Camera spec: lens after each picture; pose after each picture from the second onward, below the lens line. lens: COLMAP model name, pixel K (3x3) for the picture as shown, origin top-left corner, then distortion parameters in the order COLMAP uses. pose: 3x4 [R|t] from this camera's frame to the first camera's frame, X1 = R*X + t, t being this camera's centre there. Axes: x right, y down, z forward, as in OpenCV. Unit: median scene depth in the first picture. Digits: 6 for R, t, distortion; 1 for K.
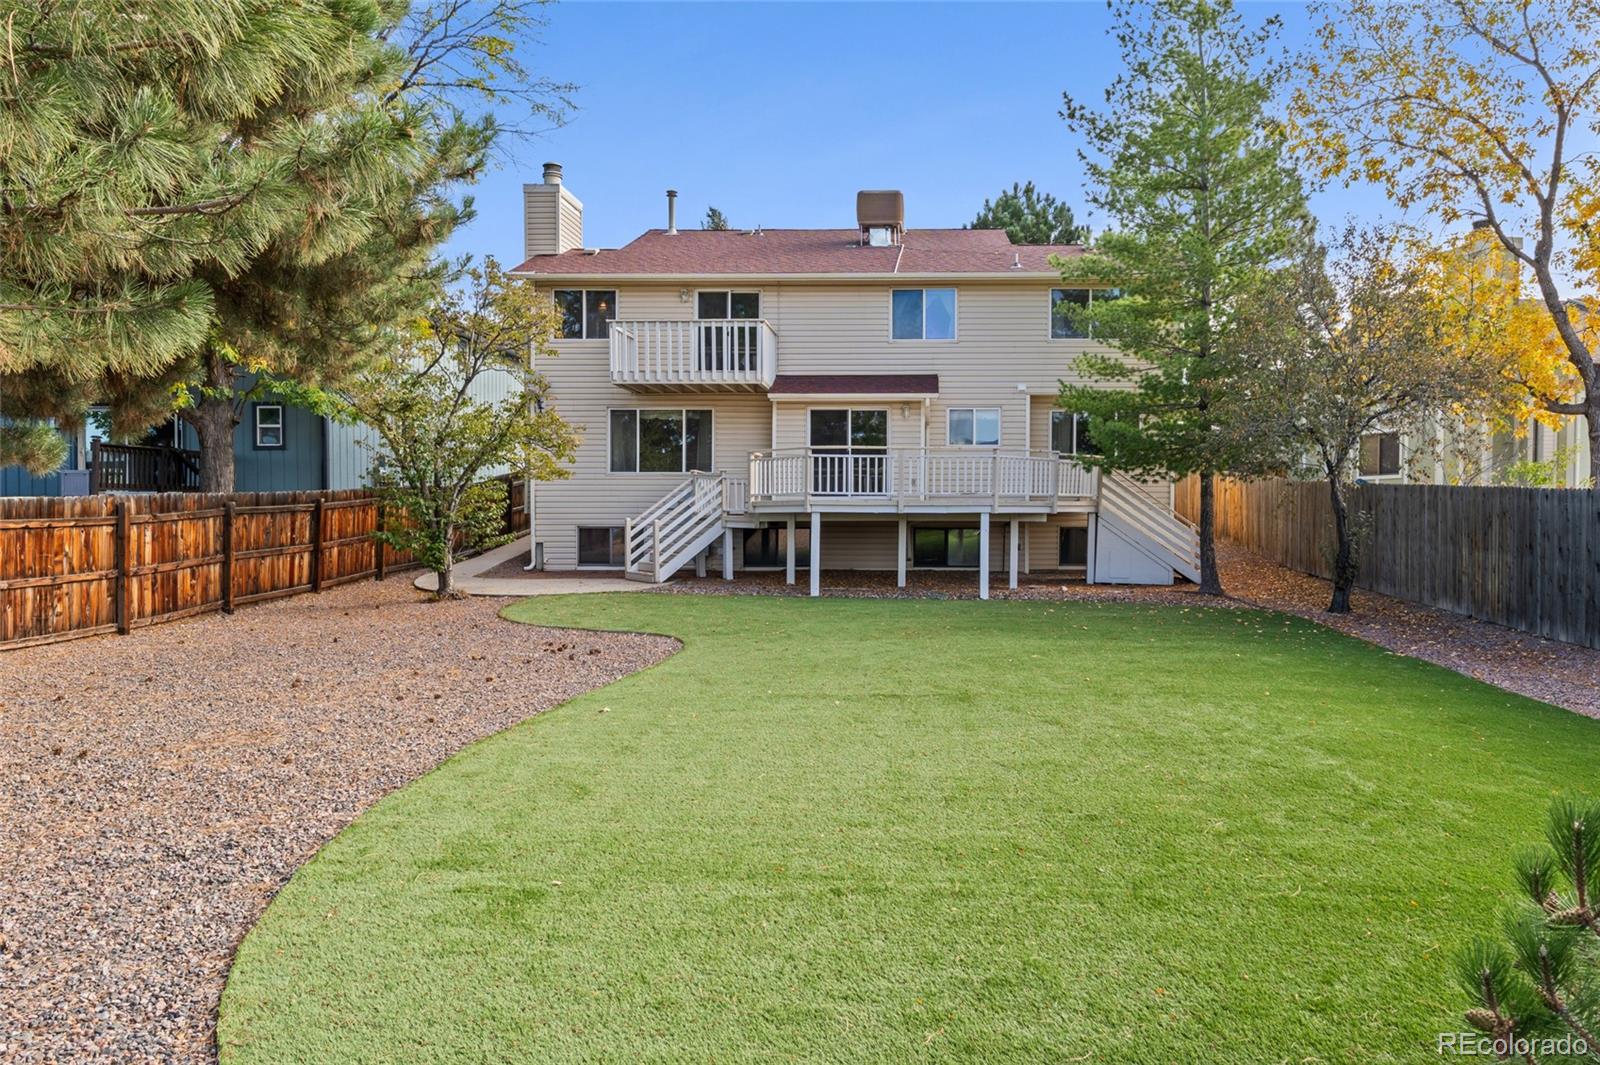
lens RADIAL K [[1024.0, 0, 805.1], [0, 1024.0, 530.2], [0, 0, 1]] dist [0.003927, 0.000201]
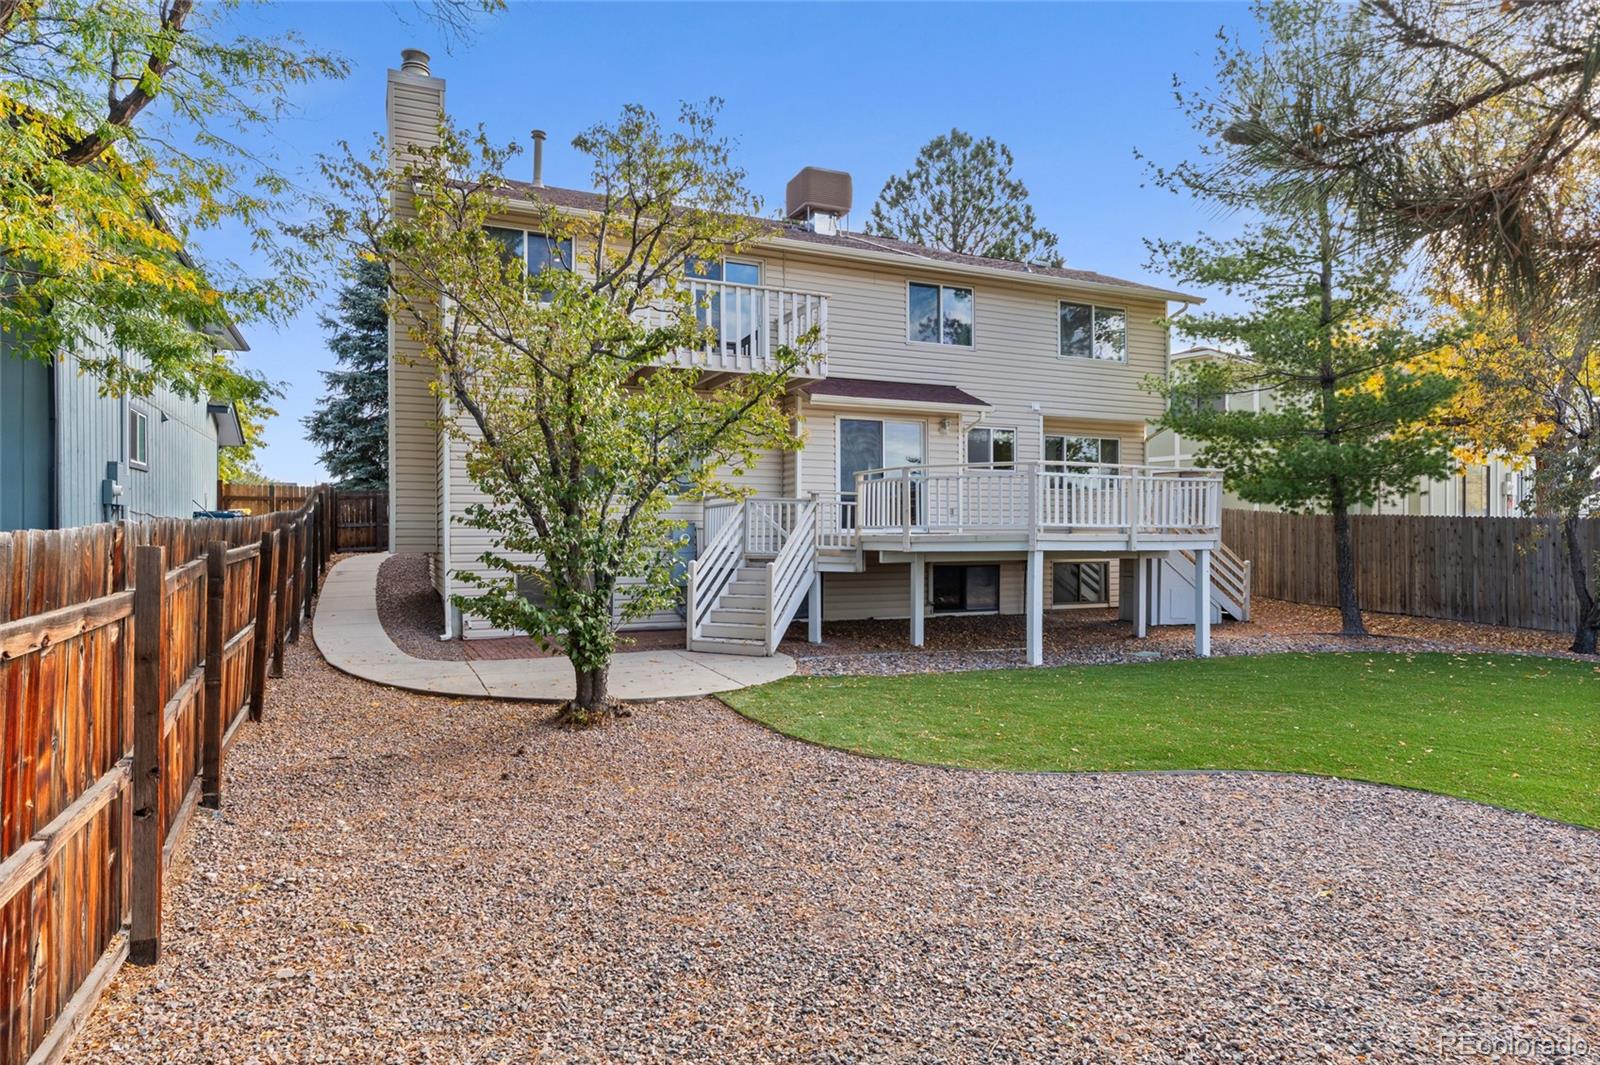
lens RADIAL K [[952.4, 0, 798.8], [0, 952.4, 529.7], [0, 0, 1]] dist [-0.003284, -0.000394]
pose [[0.900401, 0.002271, 0.435055, -0.335377], [0.009950, 0.999617, -0.025811, -0.012788], [-0.434947, 0.027569, 0.900034, 0.348200]]
